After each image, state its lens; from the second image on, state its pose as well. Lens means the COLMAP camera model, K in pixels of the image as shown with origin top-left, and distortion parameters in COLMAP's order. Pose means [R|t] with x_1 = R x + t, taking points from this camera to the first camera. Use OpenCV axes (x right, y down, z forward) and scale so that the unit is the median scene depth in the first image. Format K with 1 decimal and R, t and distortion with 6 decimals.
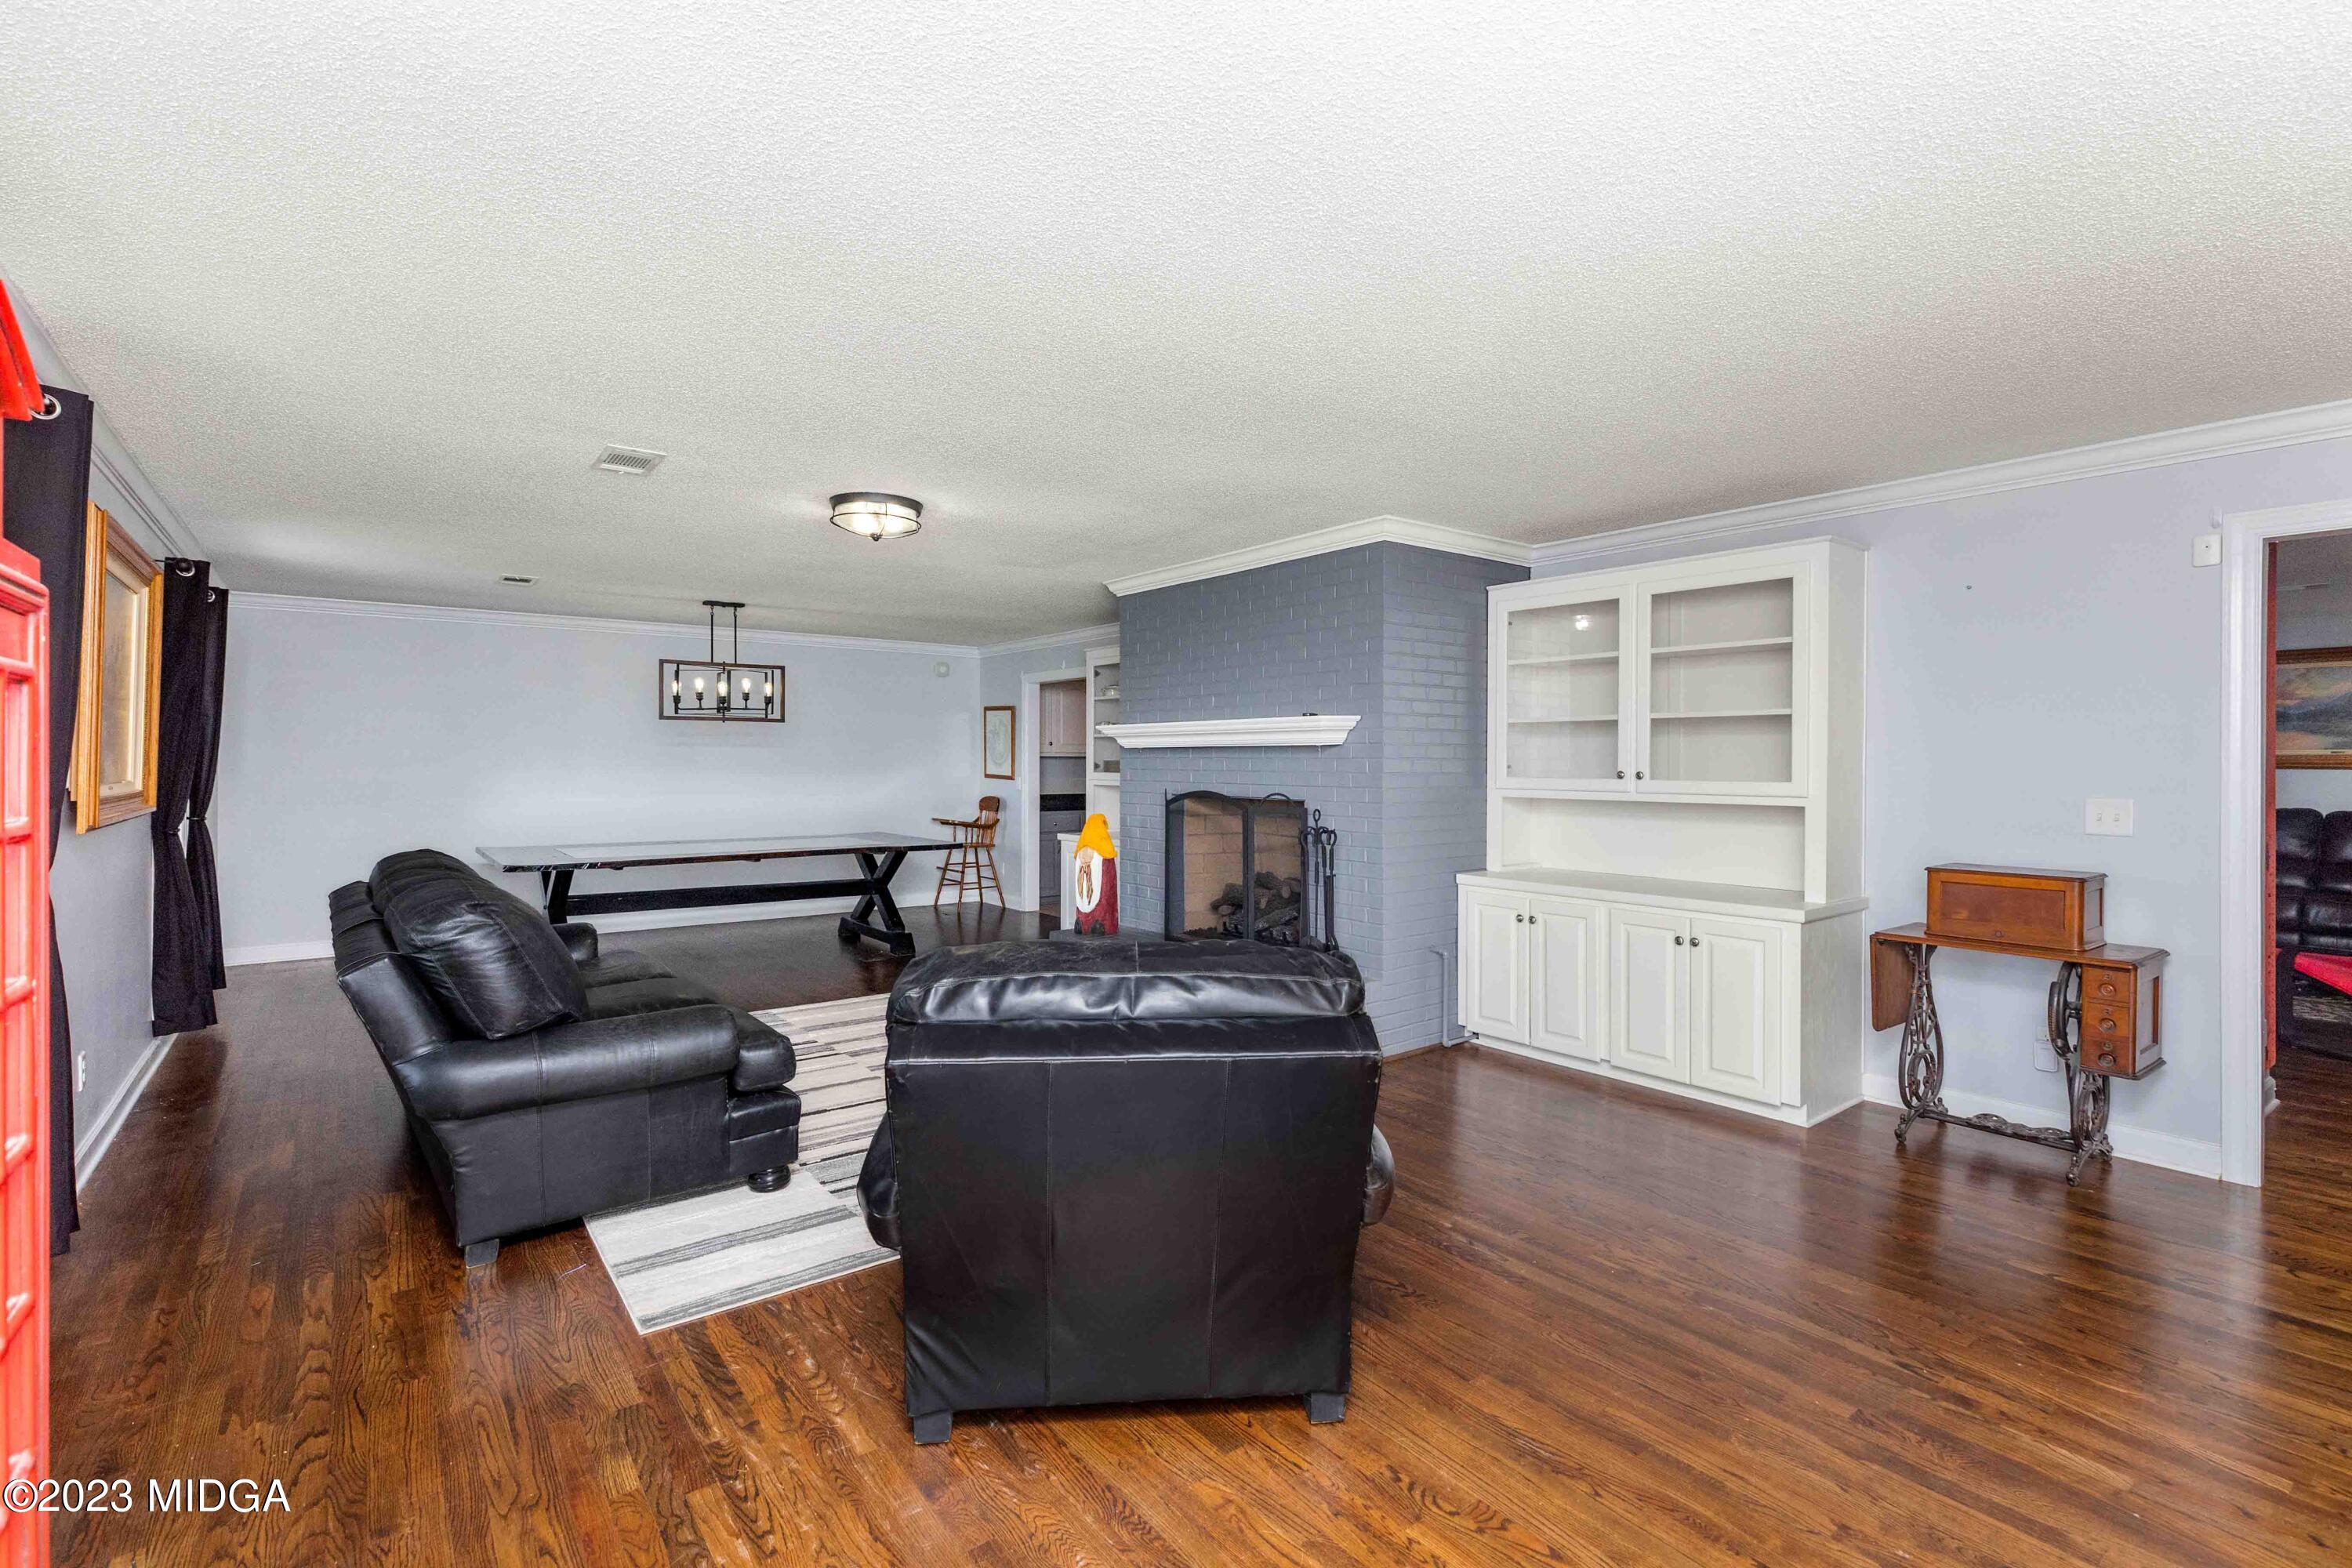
lens RADIAL K [[1070.0, 0, 1180.5], [0, 1070.0, 772.5], [0, 0, 1]] dist [0.012014, -0.000070]
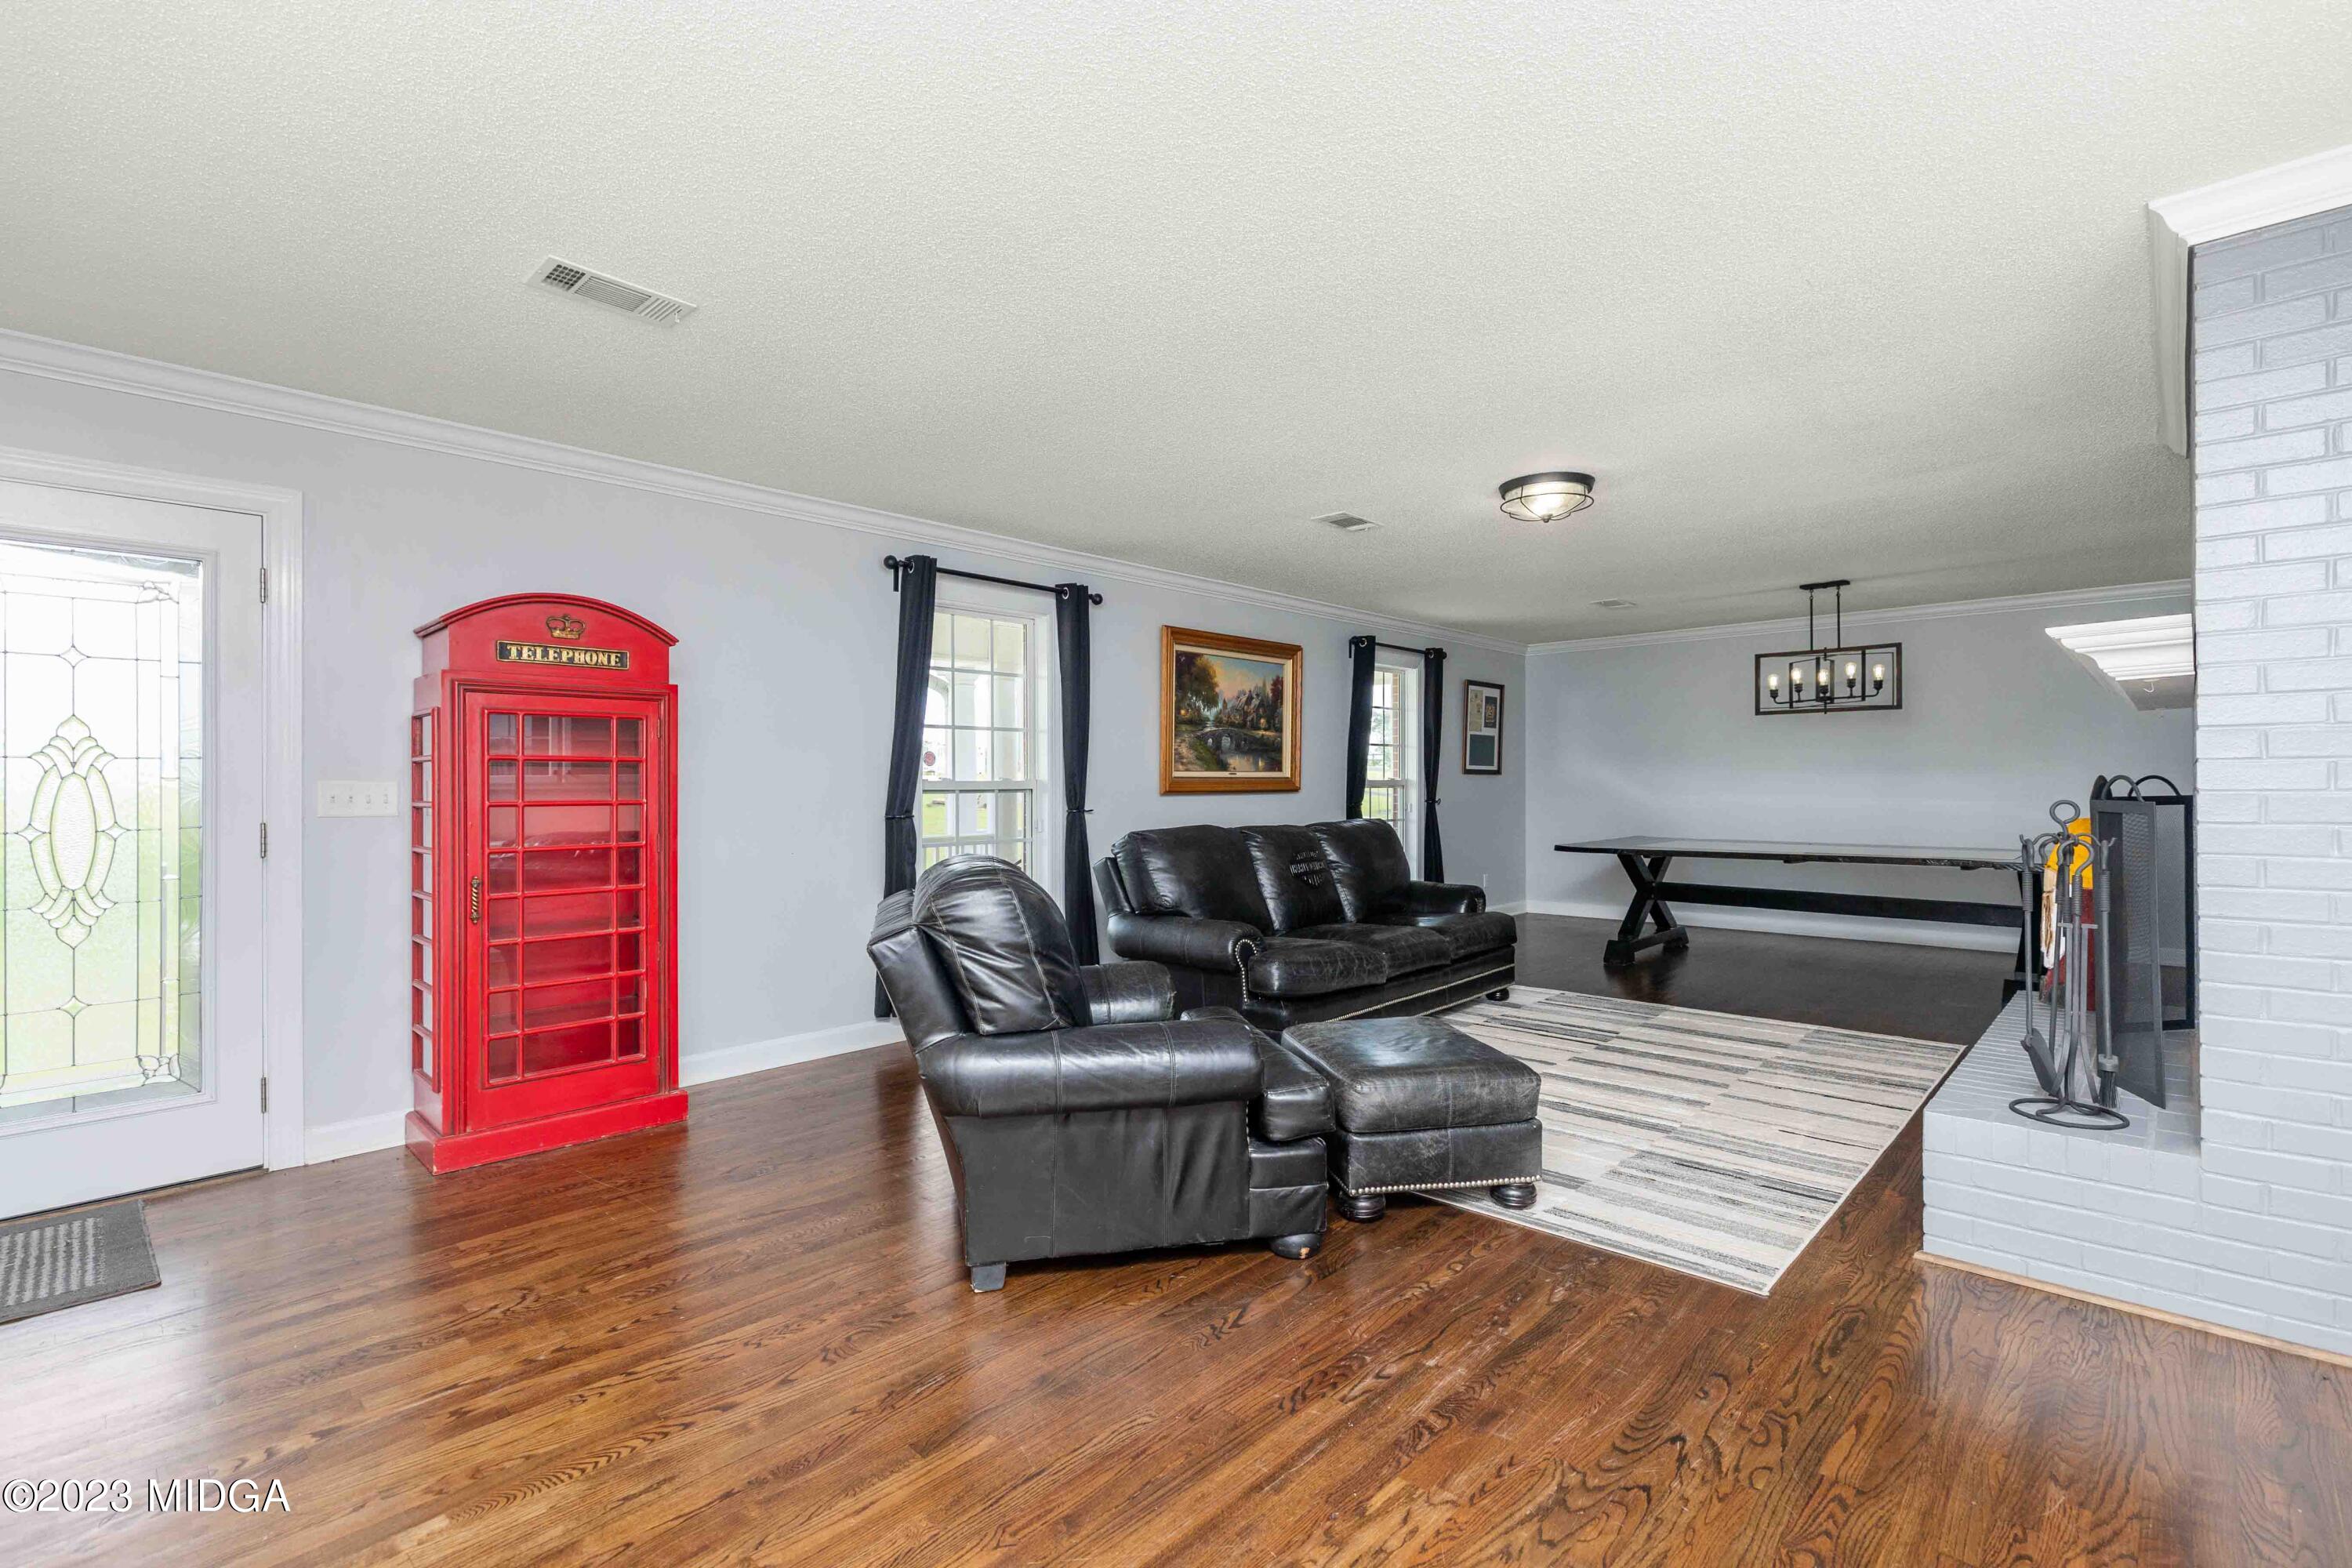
lens RADIAL K [[1070.0, 0, 1180.5], [0, 1070.0, 772.5], [0, 0, 1]] dist [0.012014, -0.000070]
pose [[0.150153, -0.013567, -0.988570, 0.477825], [-0.006139, 0.999874, -0.014655, 0.024372], [0.988644, 0.008269, 0.150051, 0.377281]]
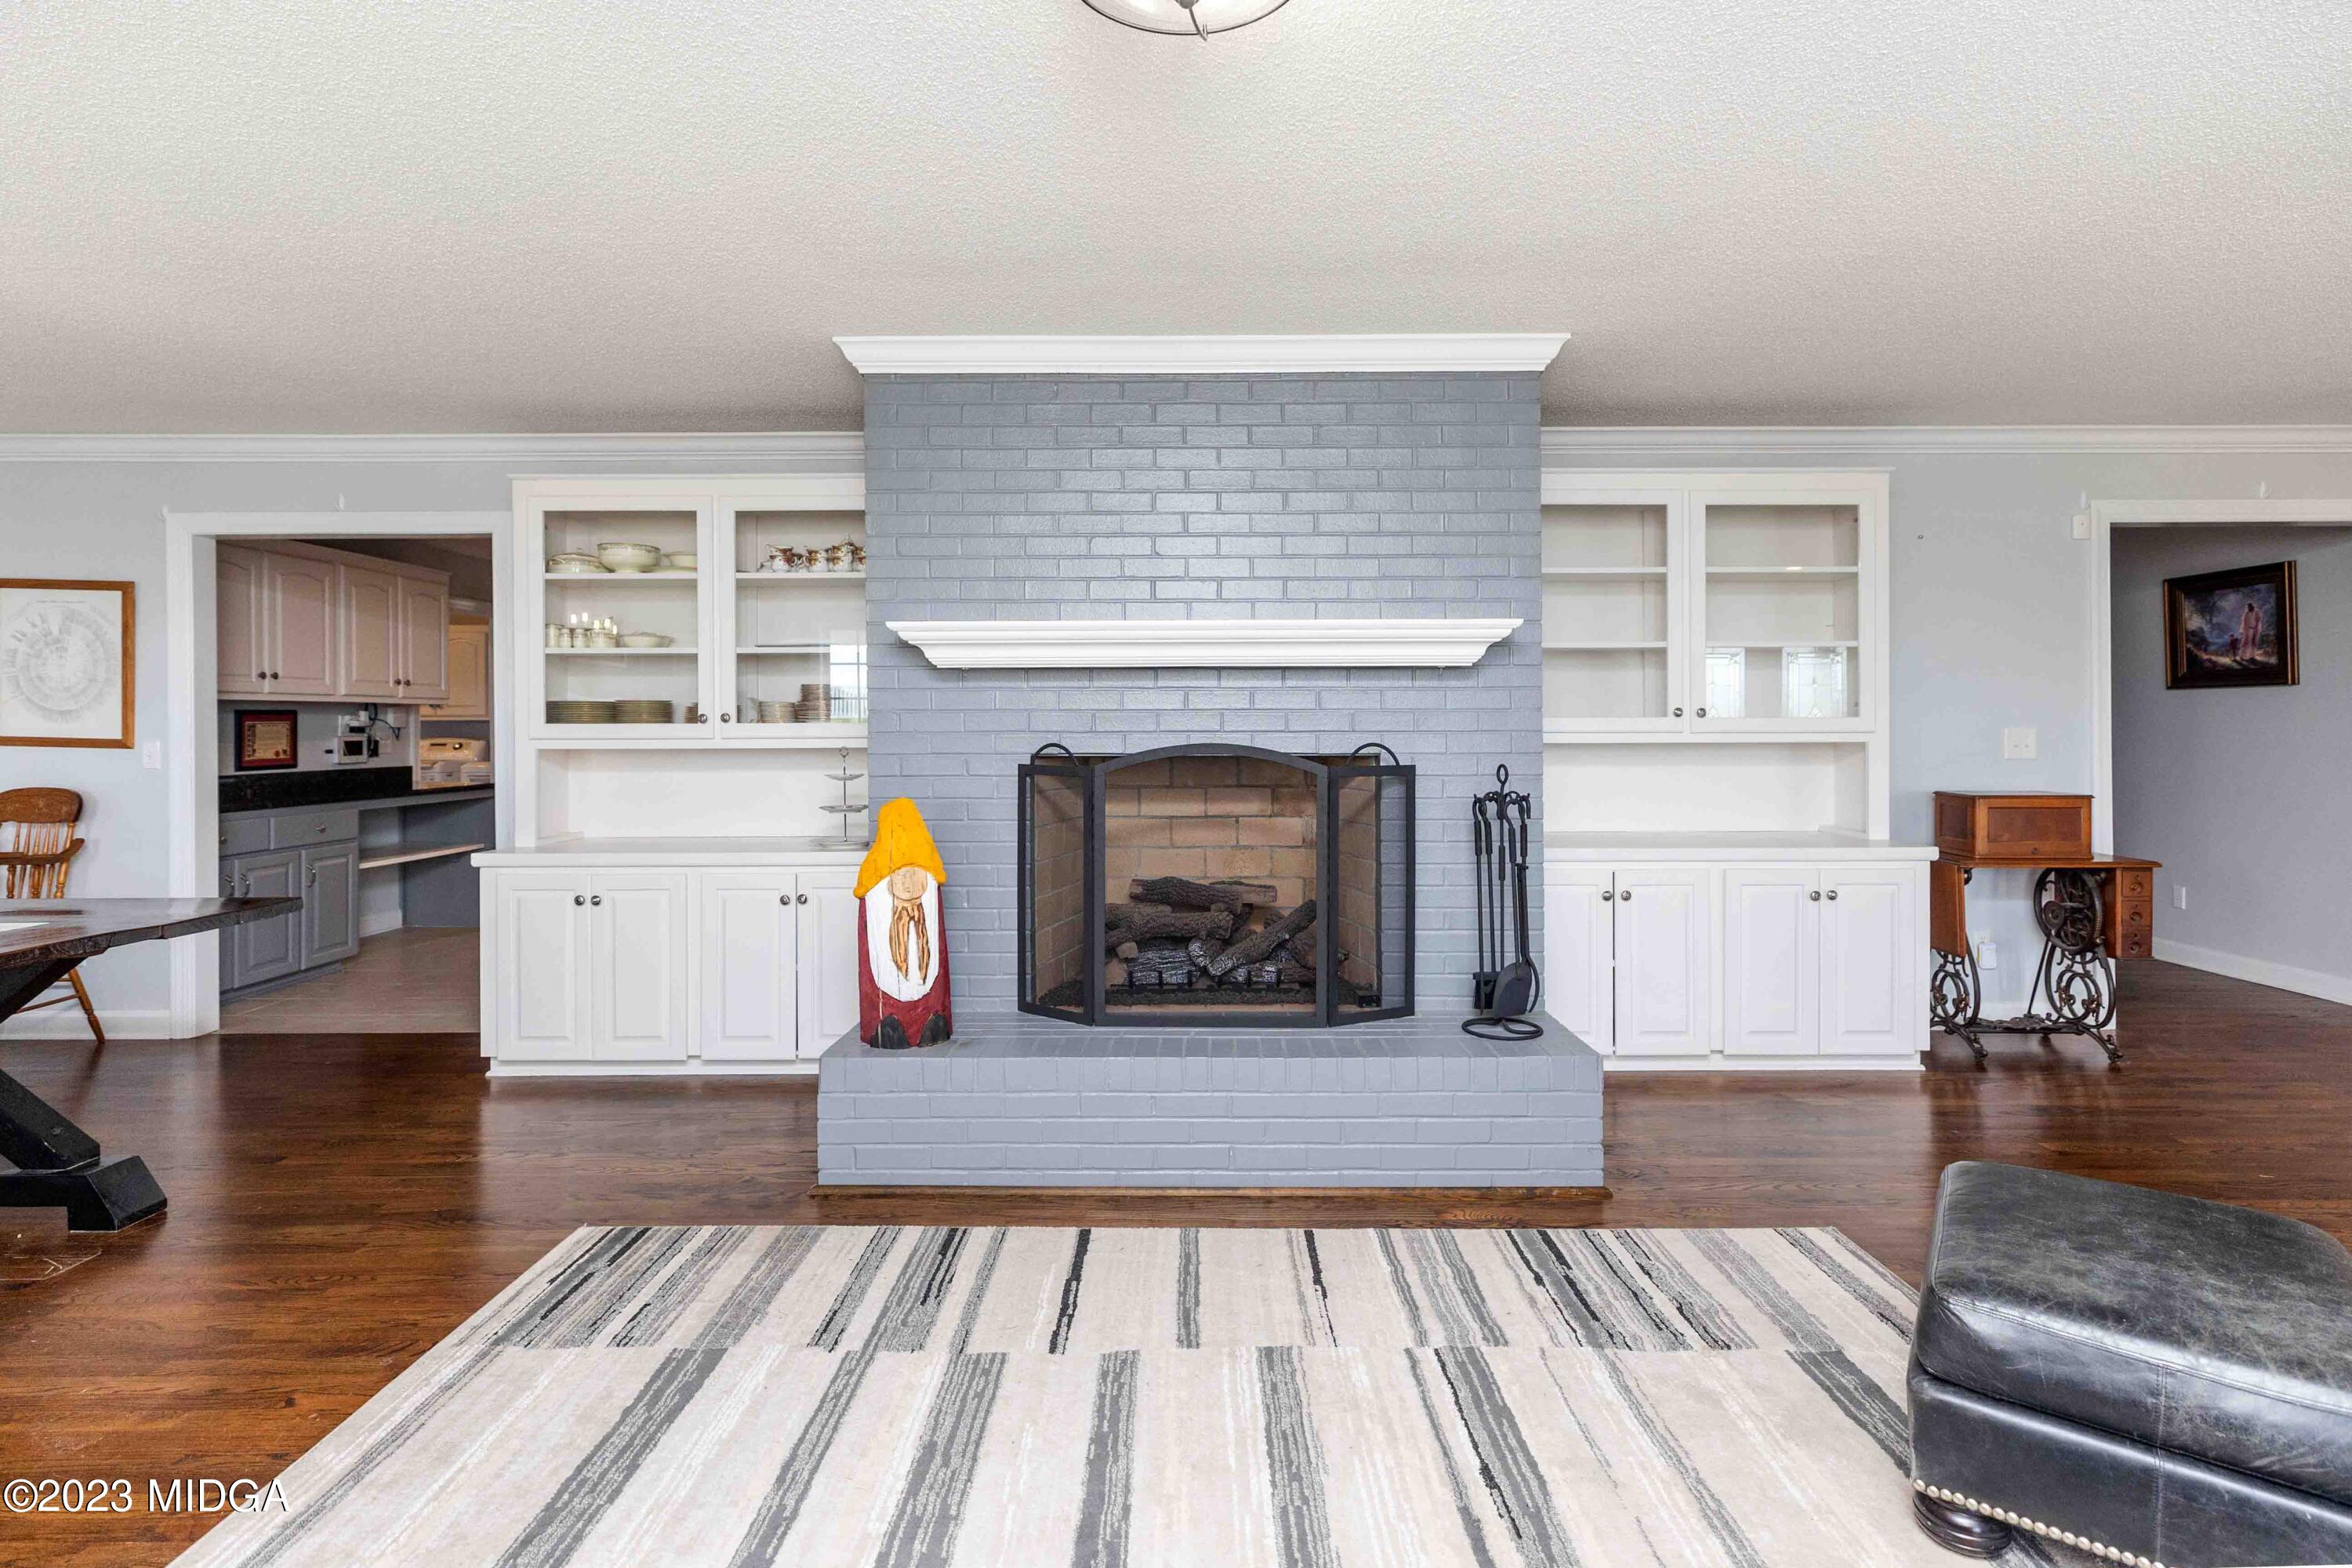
lens RADIAL K [[1099.8, 0, 1180.5], [0, 1099.8, 742.0], [0, 0, 1]] dist [0.014034, 0.000138]
pose [[0.618512, -0.017741, 0.785575, -0.396510], [0.013442, 0.999838, 0.011996, 0.007411], [-0.785661, 0.003140, 0.618650, 0.580007]]
